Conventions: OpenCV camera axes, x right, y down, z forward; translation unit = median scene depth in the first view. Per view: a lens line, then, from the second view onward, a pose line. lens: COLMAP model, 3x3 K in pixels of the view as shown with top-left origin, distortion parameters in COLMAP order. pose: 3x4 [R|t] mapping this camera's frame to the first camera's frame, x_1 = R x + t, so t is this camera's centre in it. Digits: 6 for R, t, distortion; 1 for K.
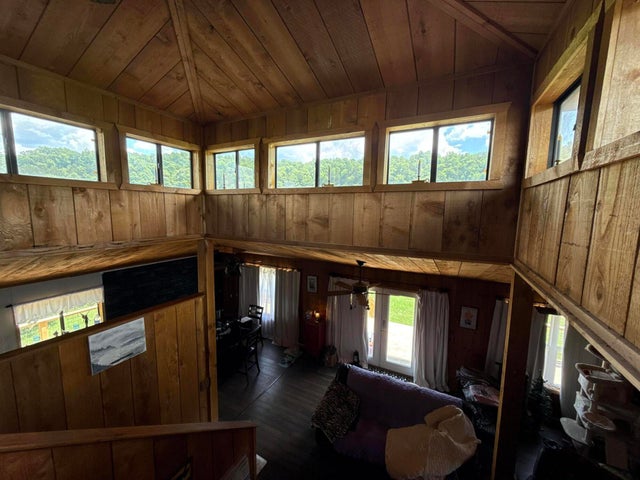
lens RADIAL K [[257.0, 0, 320.0], [0, 257.0, 240.0], [0, 0, 1]] dist [-0.000823, -0.000109]
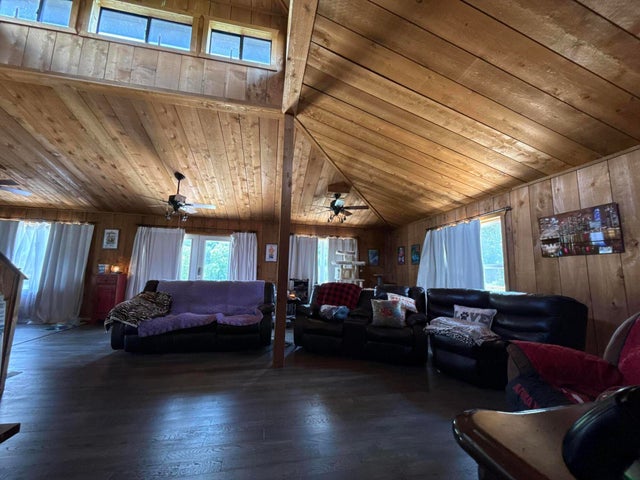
lens RADIAL K [[257.0, 0, 320.0], [0, 257.0, 240.0], [0, 0, 1]] dist [-0.000823, -0.000109]
pose [[0.778607, 0.084015, 0.621862, -0.021126], [0.062061, 0.975828, -0.209540, 0.416797], [-0.624435, 0.201743, 0.754573, -0.091082]]
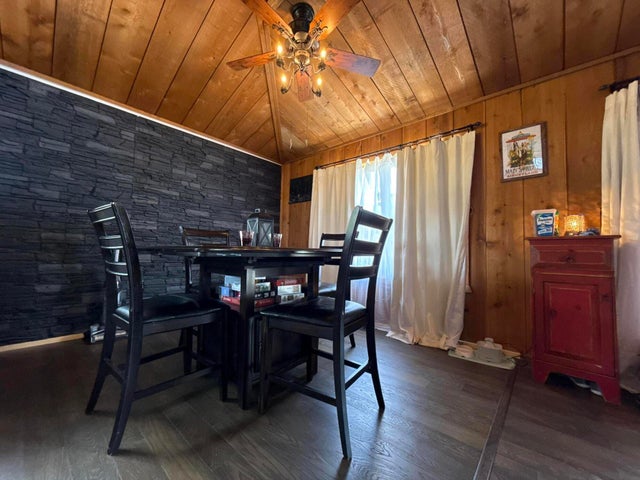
lens RADIAL K [[257.0, 0, 320.0], [0, 257.0, 240.0], [0, 0, 1]] dist [-0.000823, -0.000109]
pose [[0.967413, -0.018910, -0.252498, -0.210376], [-0.025168, 0.985087, -0.170204, 0.364774], [0.251951, 0.171013, 0.952510, 0.653107]]
